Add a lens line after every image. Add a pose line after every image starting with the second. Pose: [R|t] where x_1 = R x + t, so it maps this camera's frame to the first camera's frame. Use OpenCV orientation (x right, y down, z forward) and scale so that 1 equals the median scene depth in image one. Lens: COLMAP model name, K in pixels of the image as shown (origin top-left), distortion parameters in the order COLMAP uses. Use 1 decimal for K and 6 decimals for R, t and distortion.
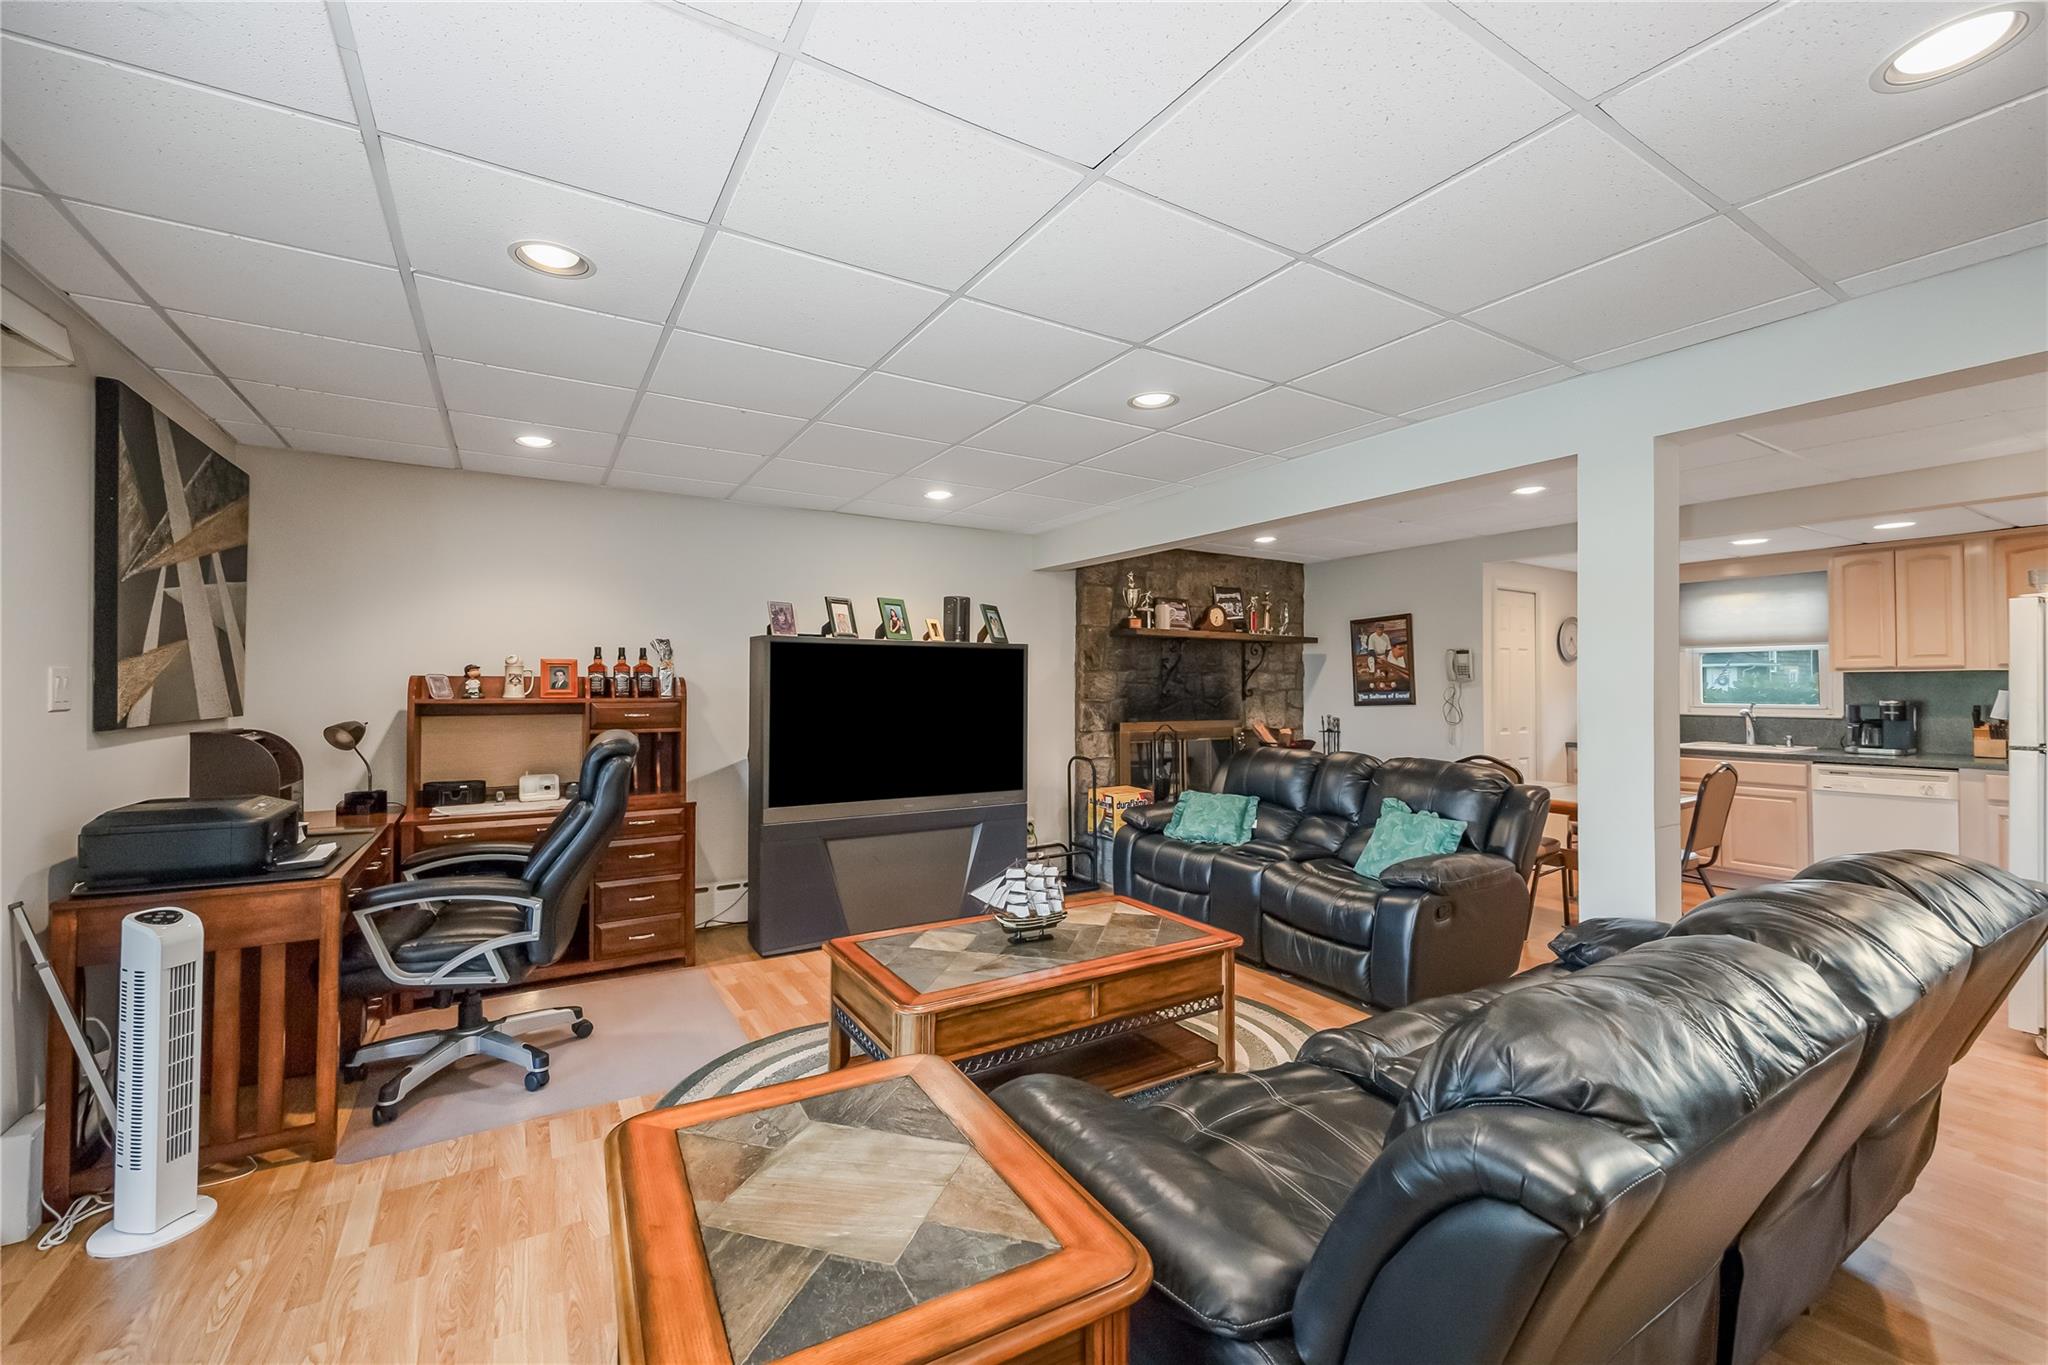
lens RADIAL K [[832.1, 0, 1024.0], [0, 832.1, 682.5], [0, 0, 1]] dist [-0.000637, -0.003513]
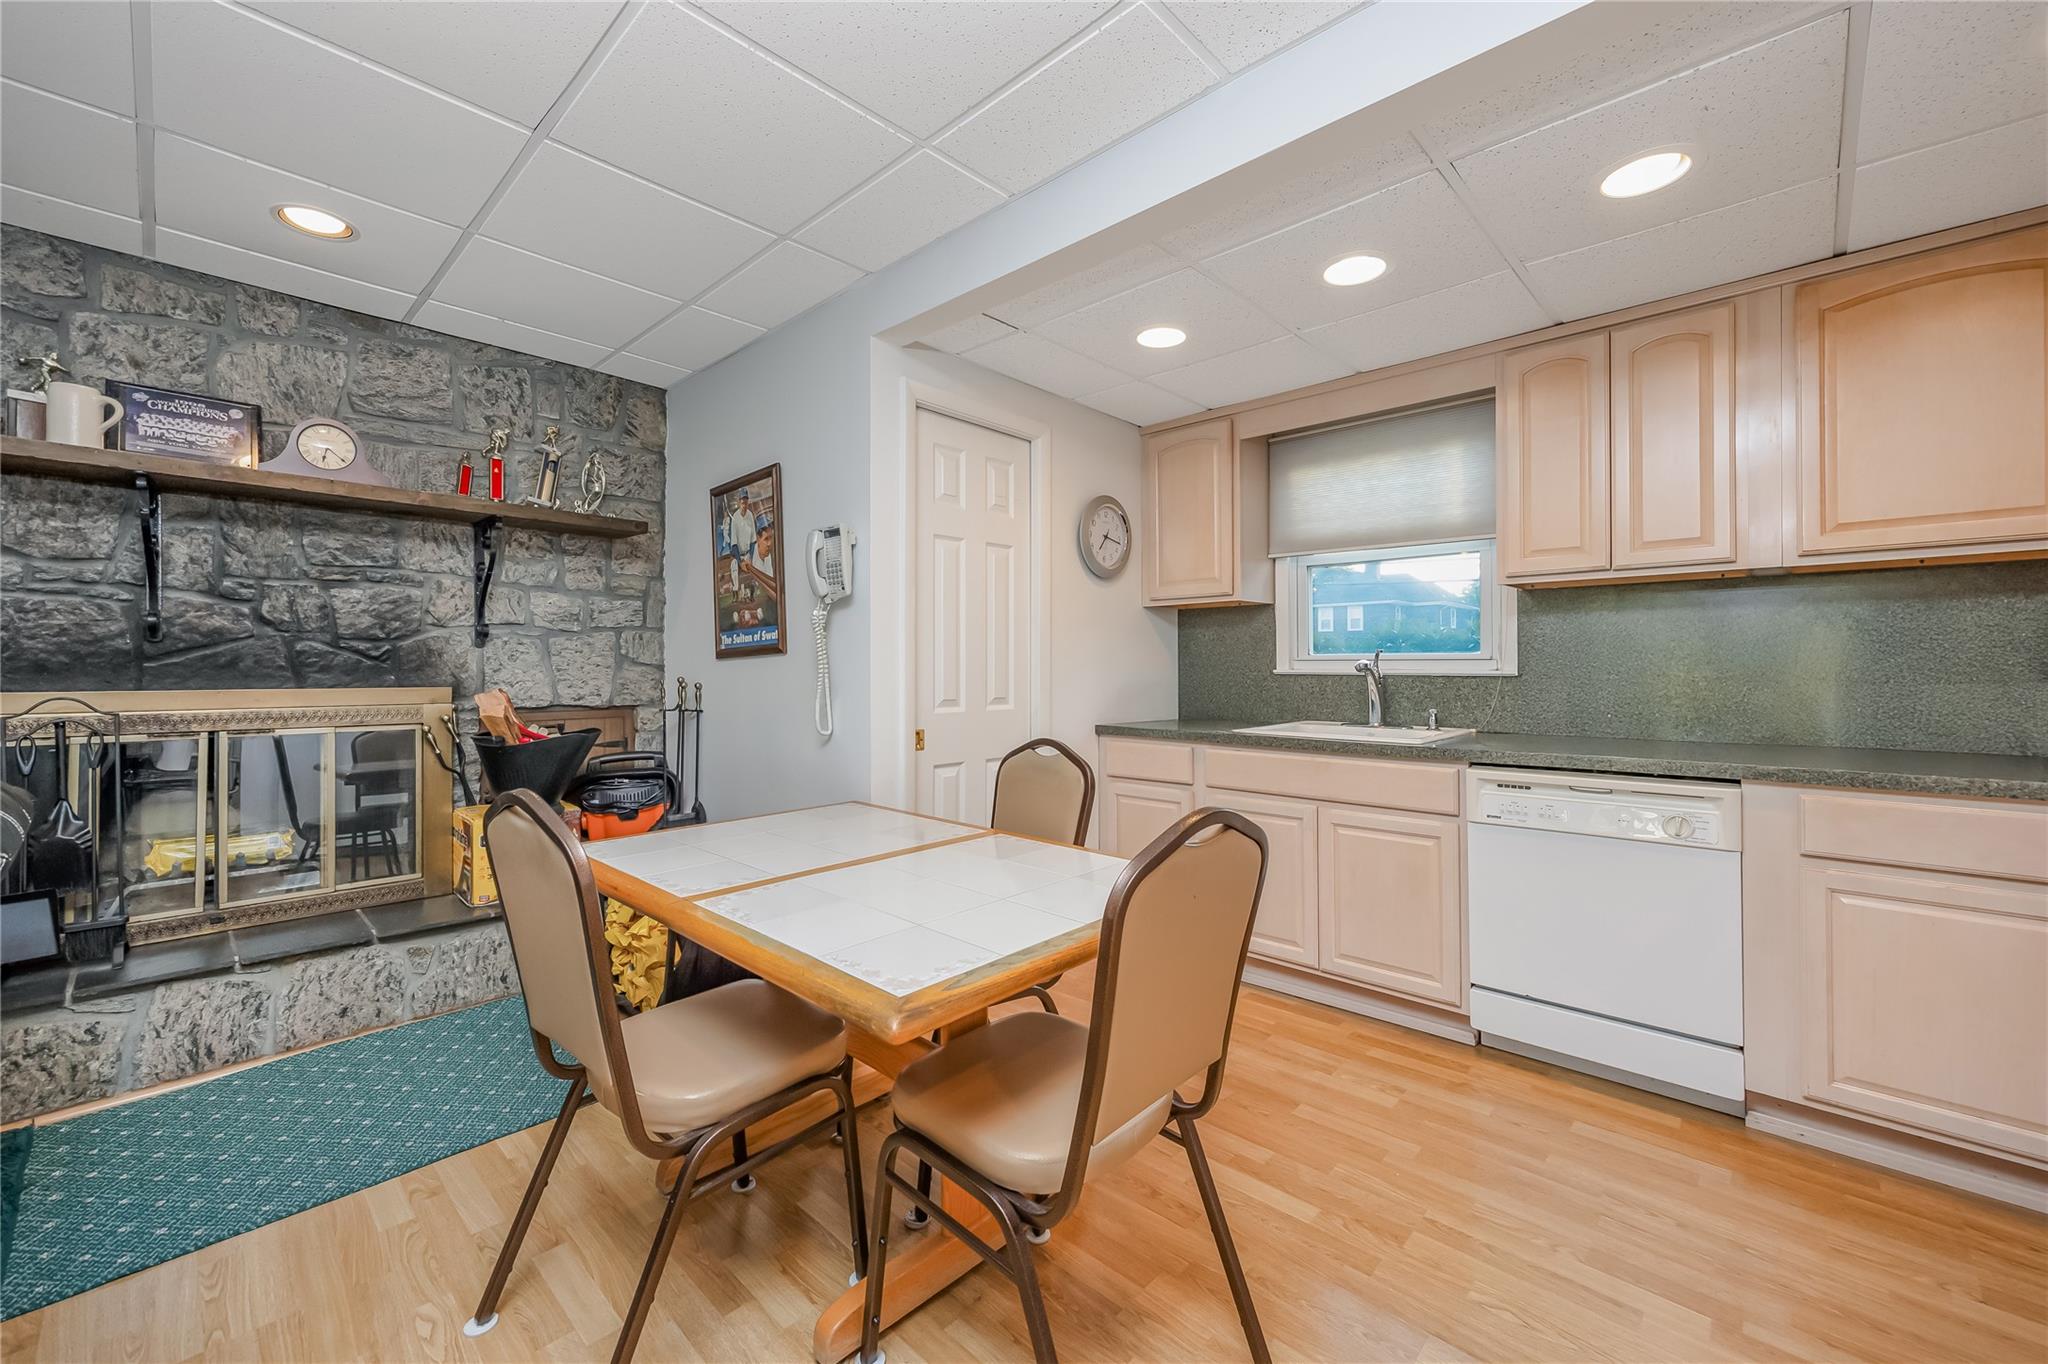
lens RADIAL K [[832.1, 0, 1024.0], [0, 832.1, 682.0], [0, 0, 1]] dist [-0.000637, -0.003513]
pose [[0.964658, -0.002038, 0.263499, 0.471997], [-0.003662, 0.999770, 0.021139, 0.032478], [-0.263481, -0.021356, 0.964428, 0.494550]]
